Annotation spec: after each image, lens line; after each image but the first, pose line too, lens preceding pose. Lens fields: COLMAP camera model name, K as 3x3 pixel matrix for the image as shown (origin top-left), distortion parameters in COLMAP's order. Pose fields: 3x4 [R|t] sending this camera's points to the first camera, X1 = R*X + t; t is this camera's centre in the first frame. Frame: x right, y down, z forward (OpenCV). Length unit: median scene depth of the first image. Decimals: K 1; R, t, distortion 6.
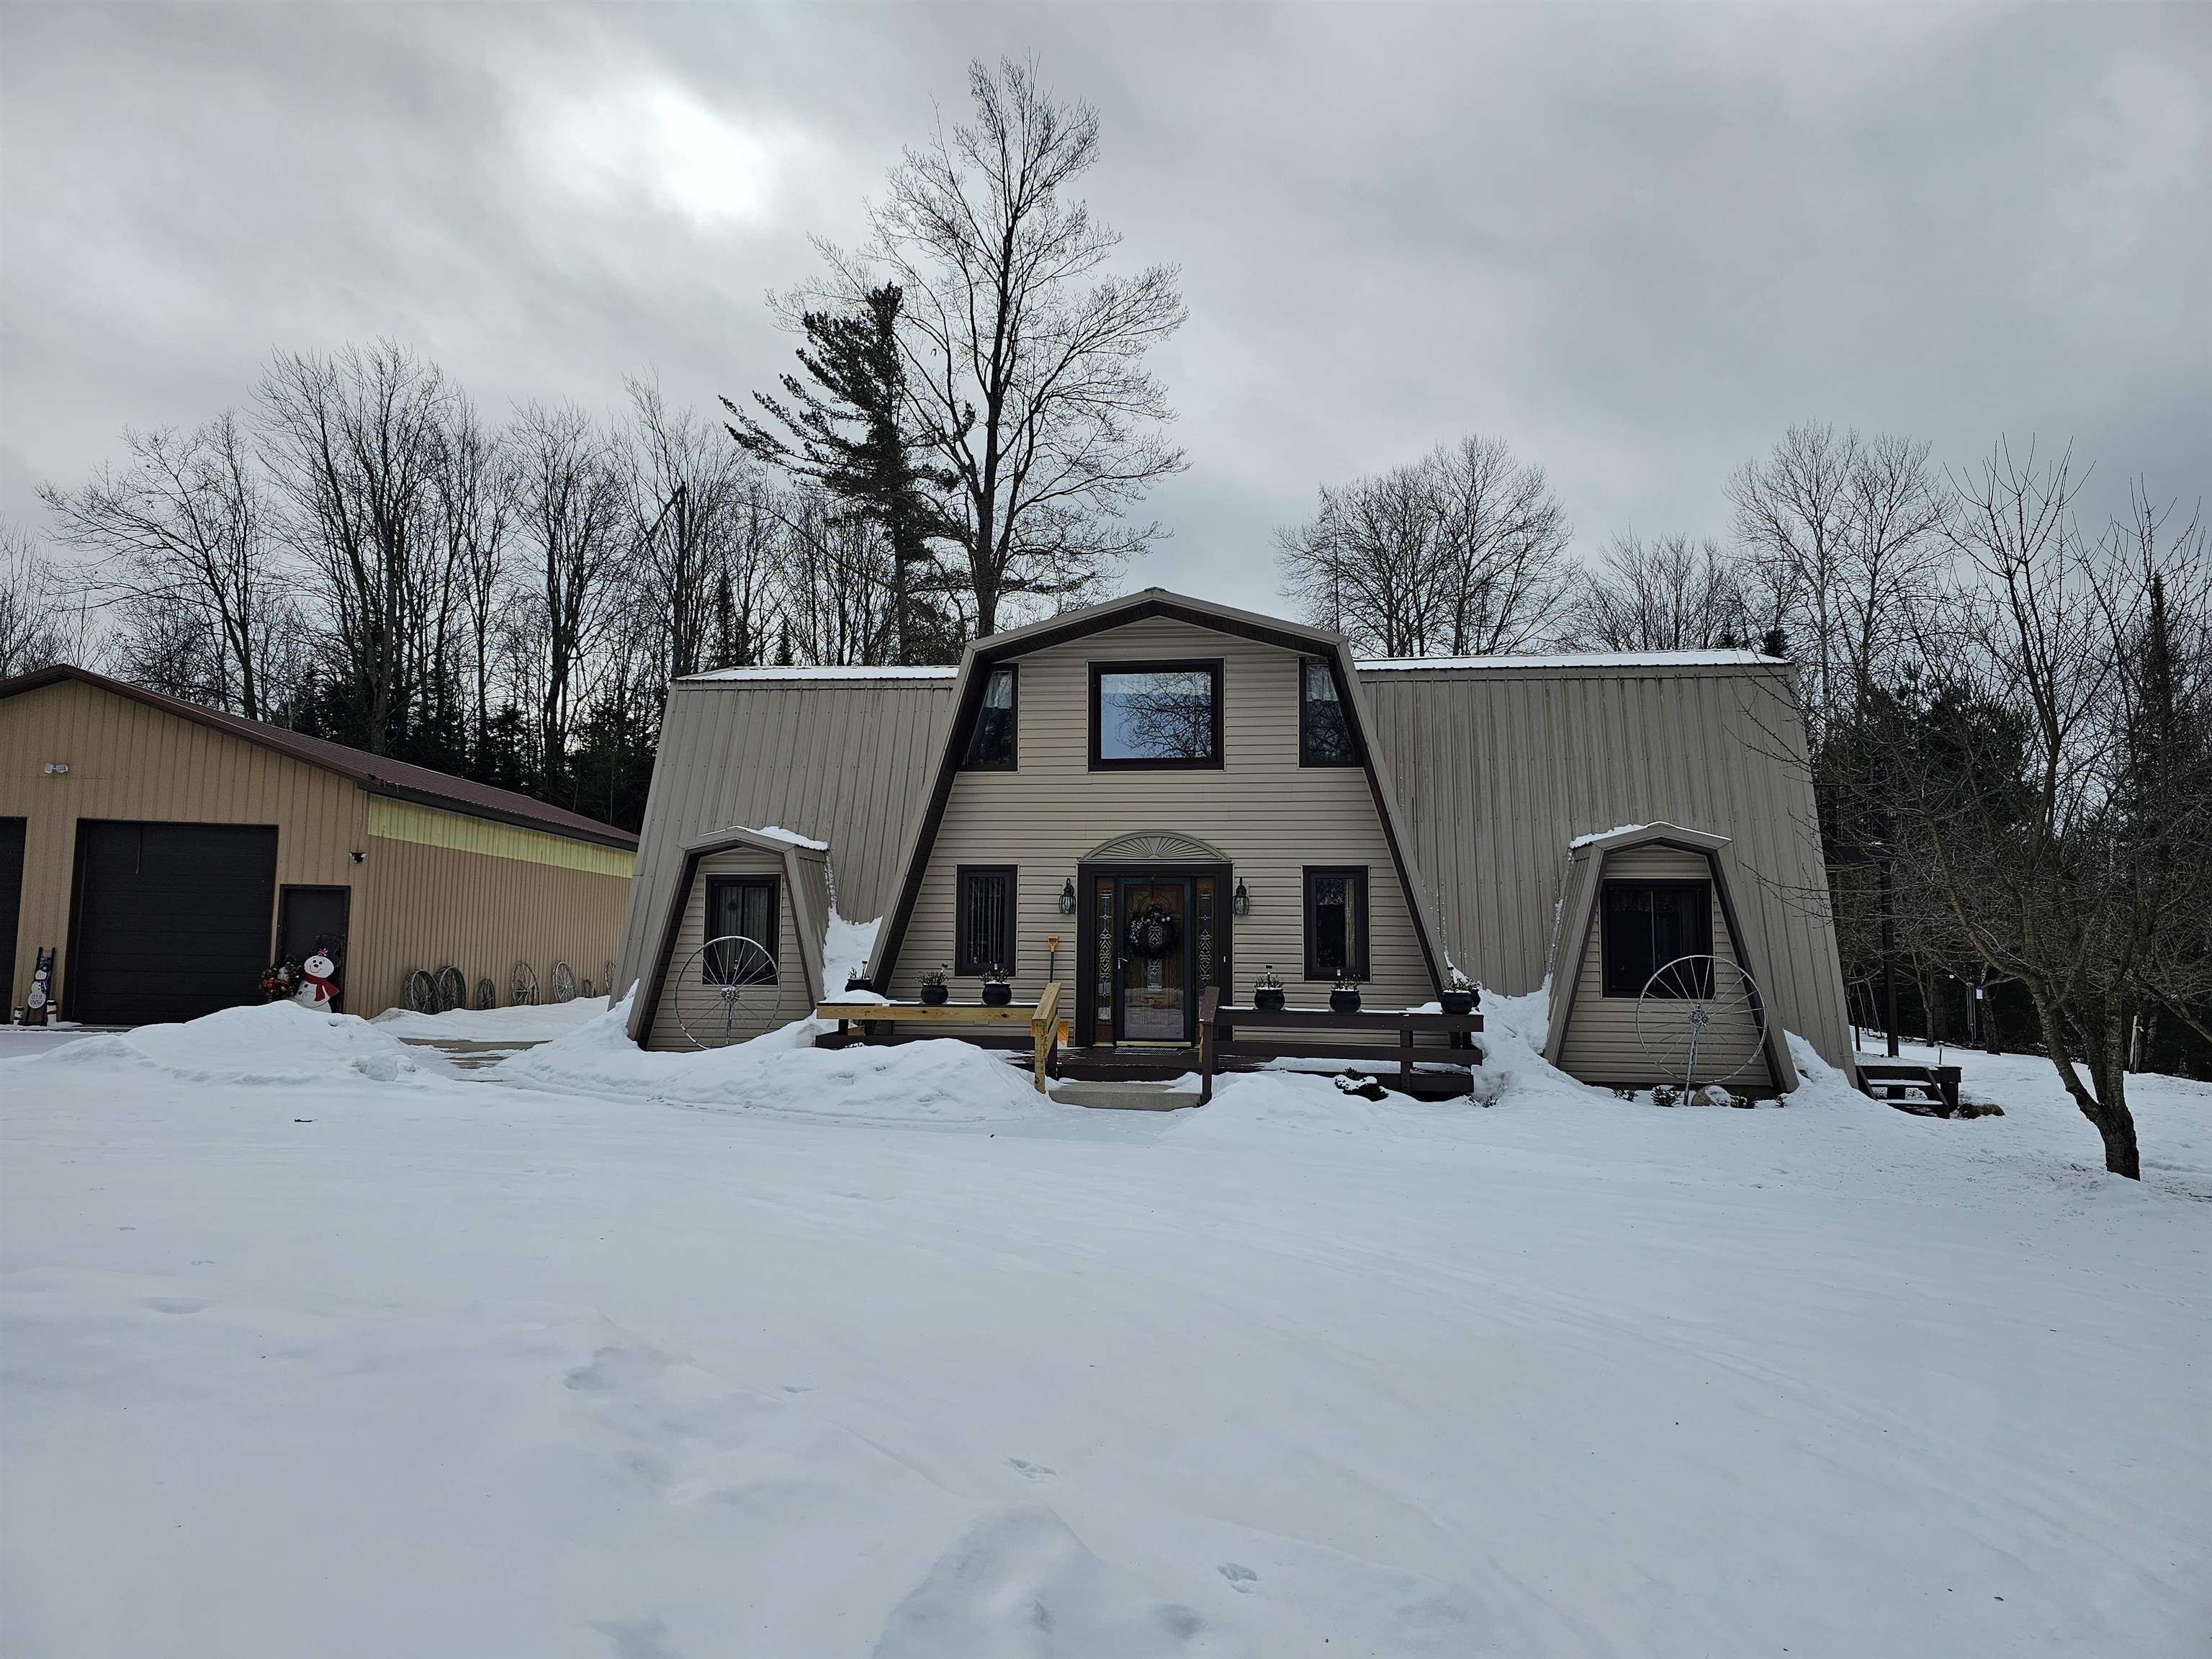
lens RADIAL K [[1464.8, 0, 1109.1], [0, 1464.8, 837.1], [0, 0, 1]] dist [0.088370, -0.087644]
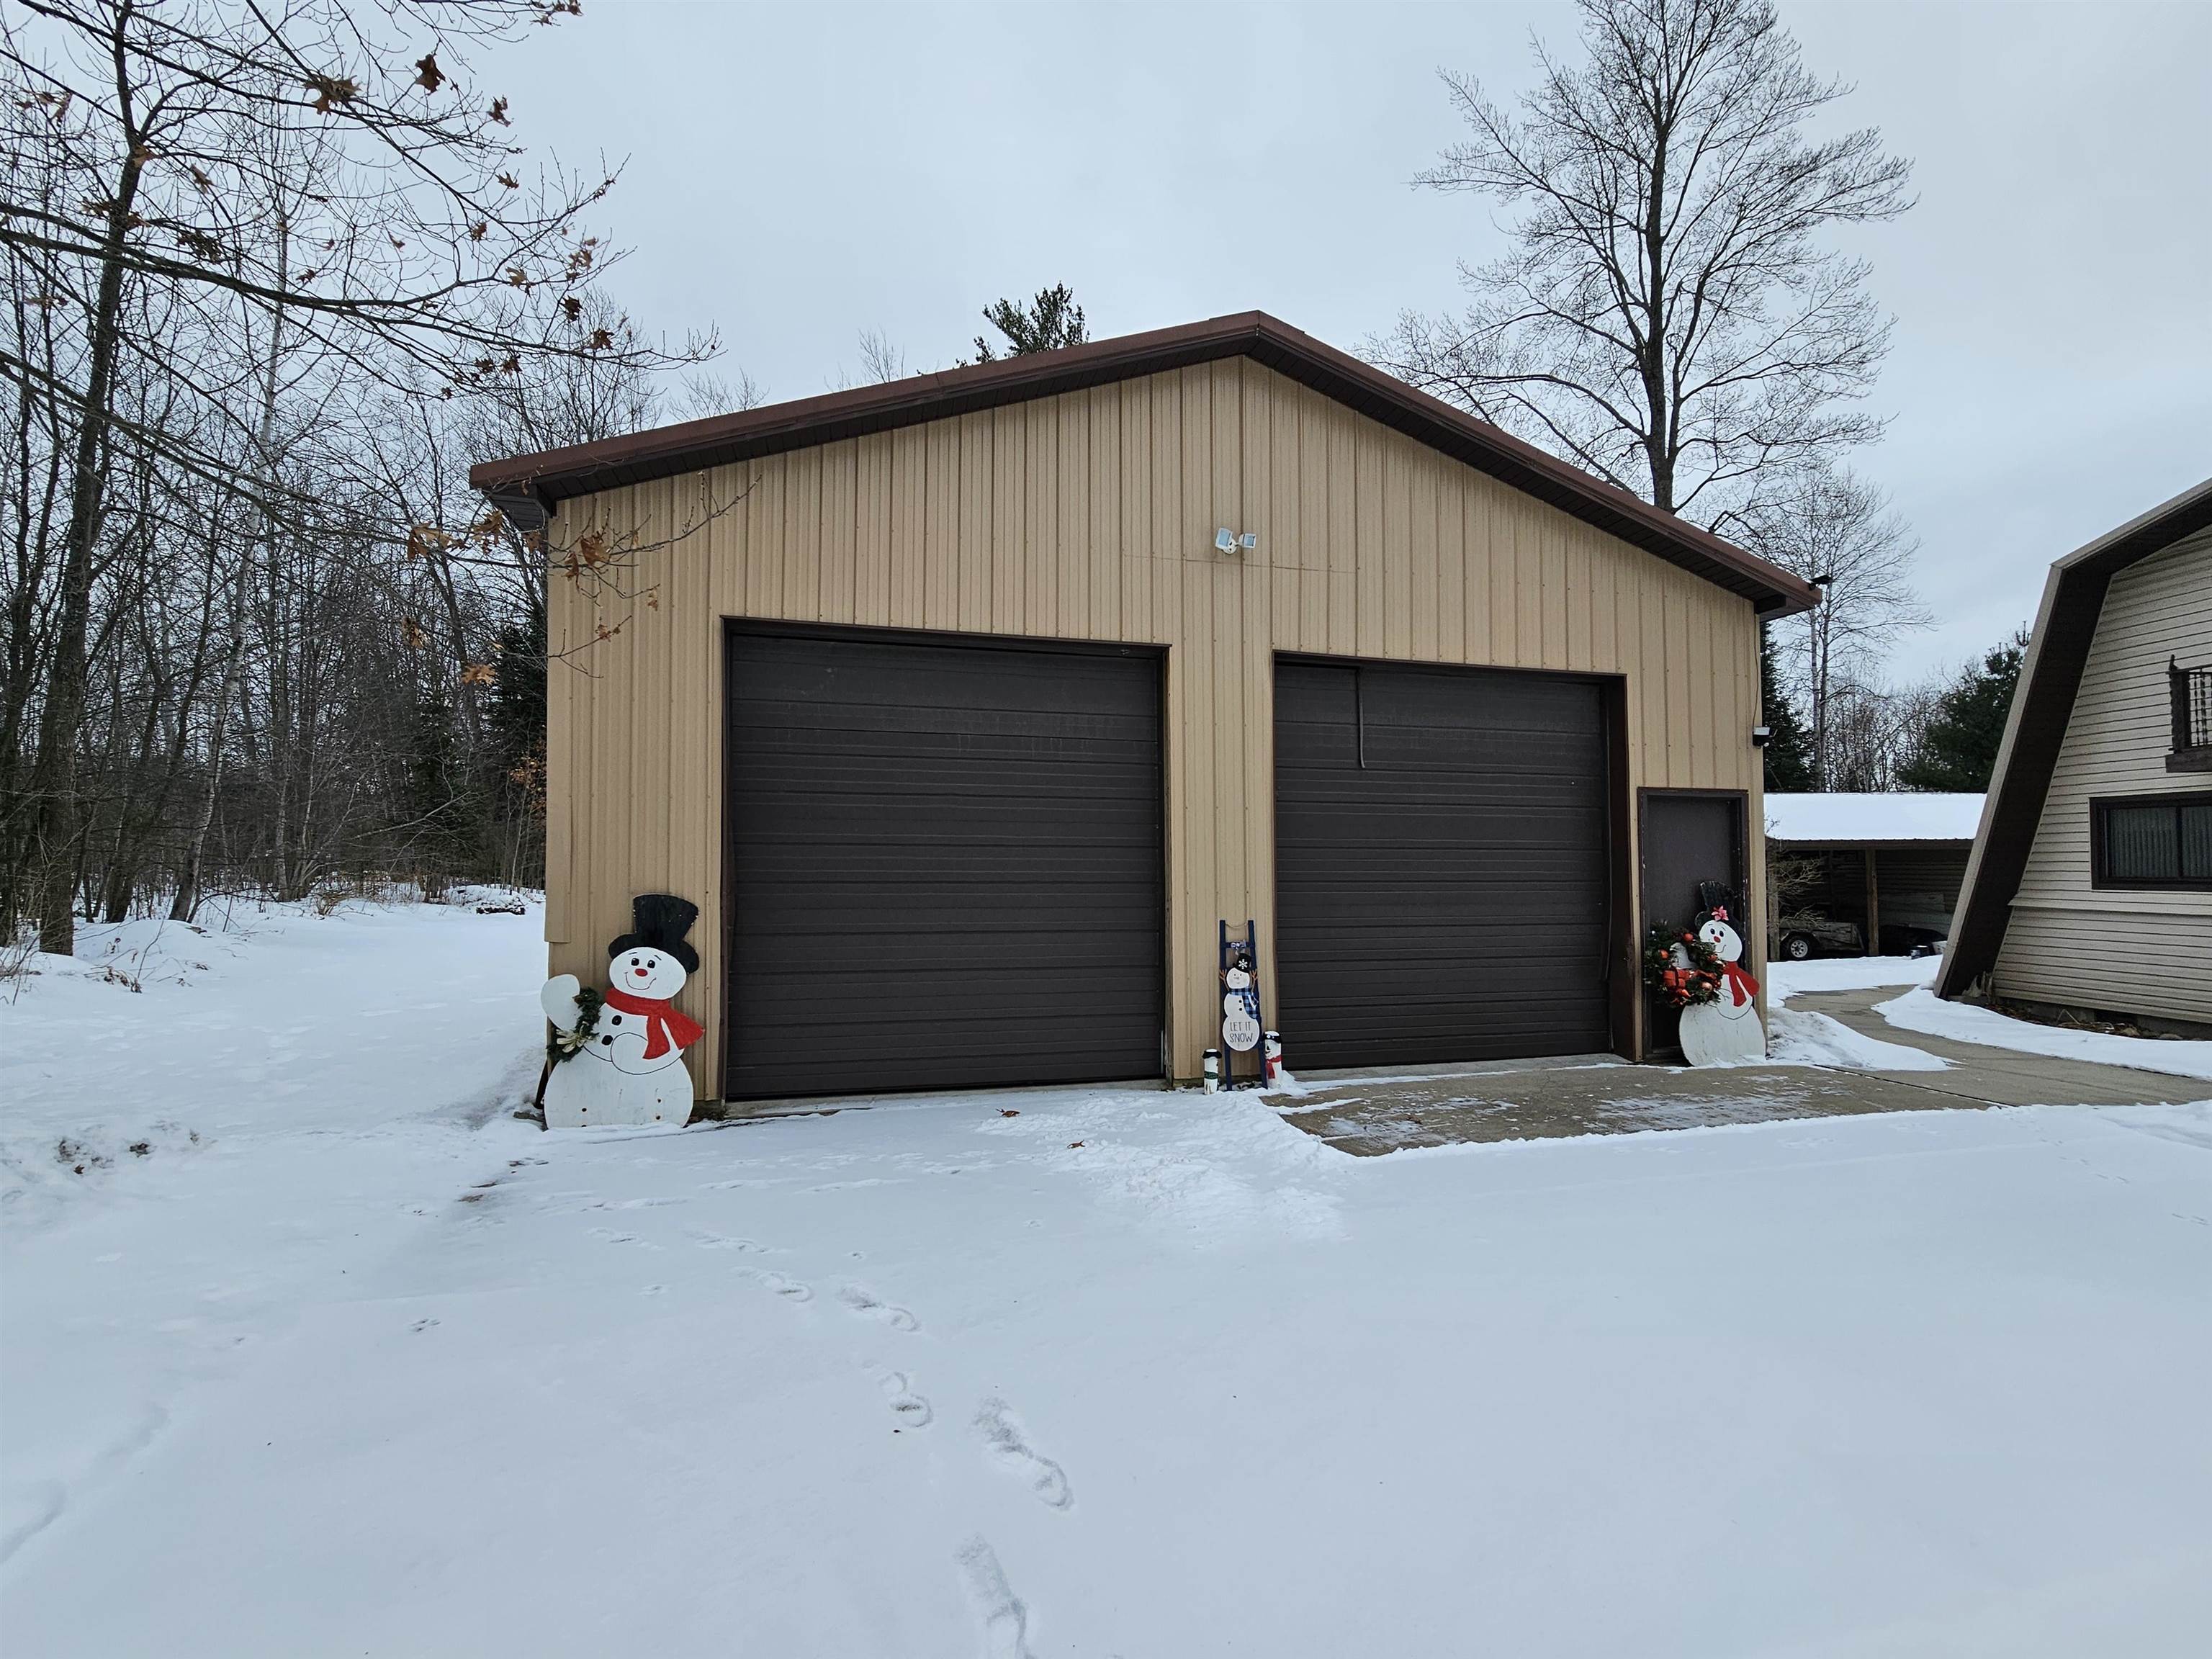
lens RADIAL K [[903.2, 0, 1106.5], [0, 903.2, 846.8], [0, 0, 1]] dist [-0.006159, 0.003410]
pose [[0.976222, -0.016949, 0.216108, -0.684602], [-0.001835, 0.996257, 0.086423, 0.021563], [-0.216764, -0.084764, 0.972537, 0.617247]]
